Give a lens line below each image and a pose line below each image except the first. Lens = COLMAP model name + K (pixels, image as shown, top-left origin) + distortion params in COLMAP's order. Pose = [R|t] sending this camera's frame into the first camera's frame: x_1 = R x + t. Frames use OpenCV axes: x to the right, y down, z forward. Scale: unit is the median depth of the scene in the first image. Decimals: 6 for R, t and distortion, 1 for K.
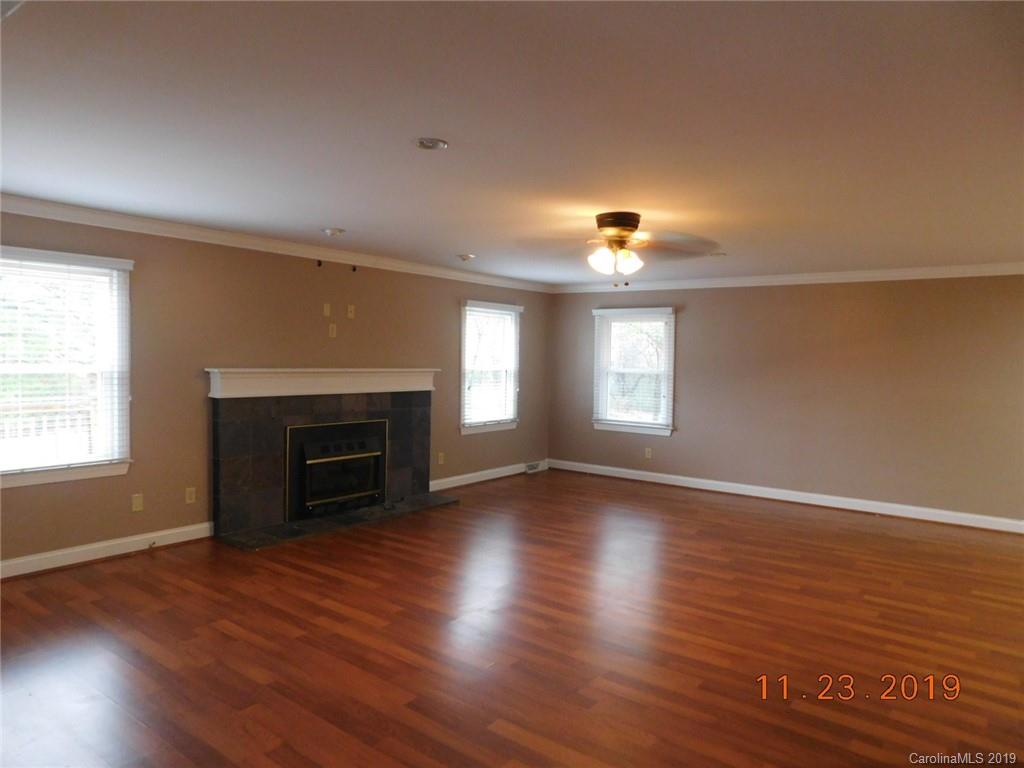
lens RADIAL K [[679.0, 0, 515.1], [0, 679.0, 382.8], [0, 0, 1]] dist [-0.070595, 0.051670]
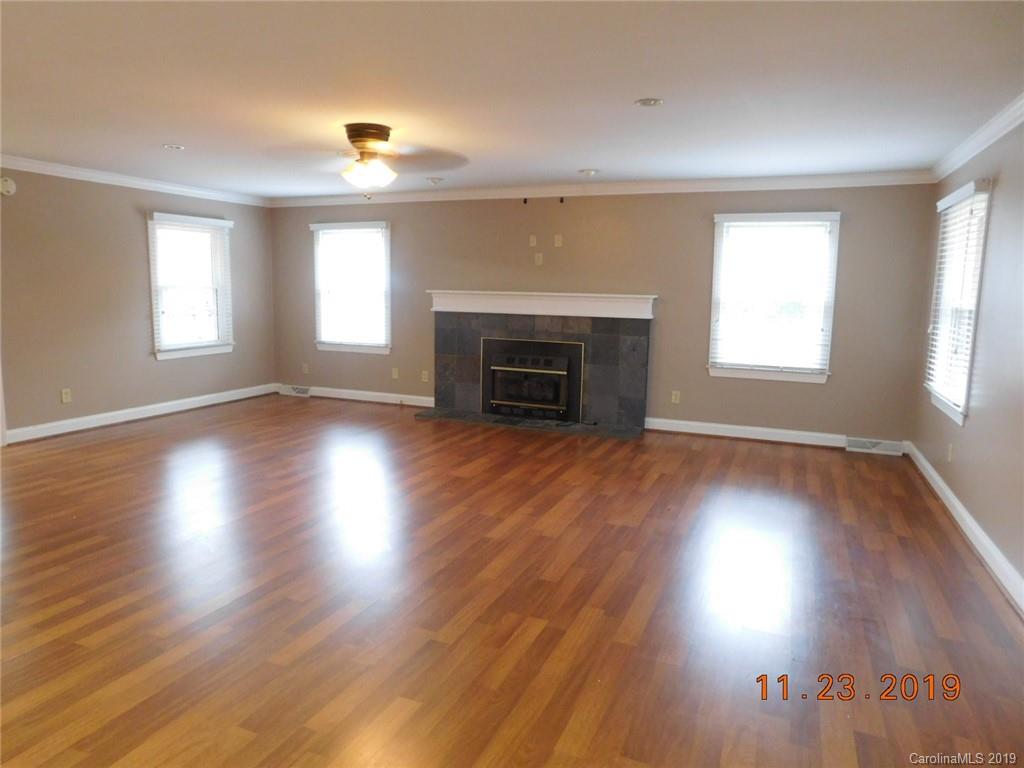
lens RADIAL K [[679.0, 0, 515.1], [0, 679.0, 382.8], [0, 0, 1]] dist [-0.070595, 0.051670]
pose [[0.237372, 0.110109, -0.965158, 0.836341], [-0.054868, 0.993489, 0.099847, 0.017851], [0.969868, 0.029255, 0.241867, 0.686320]]
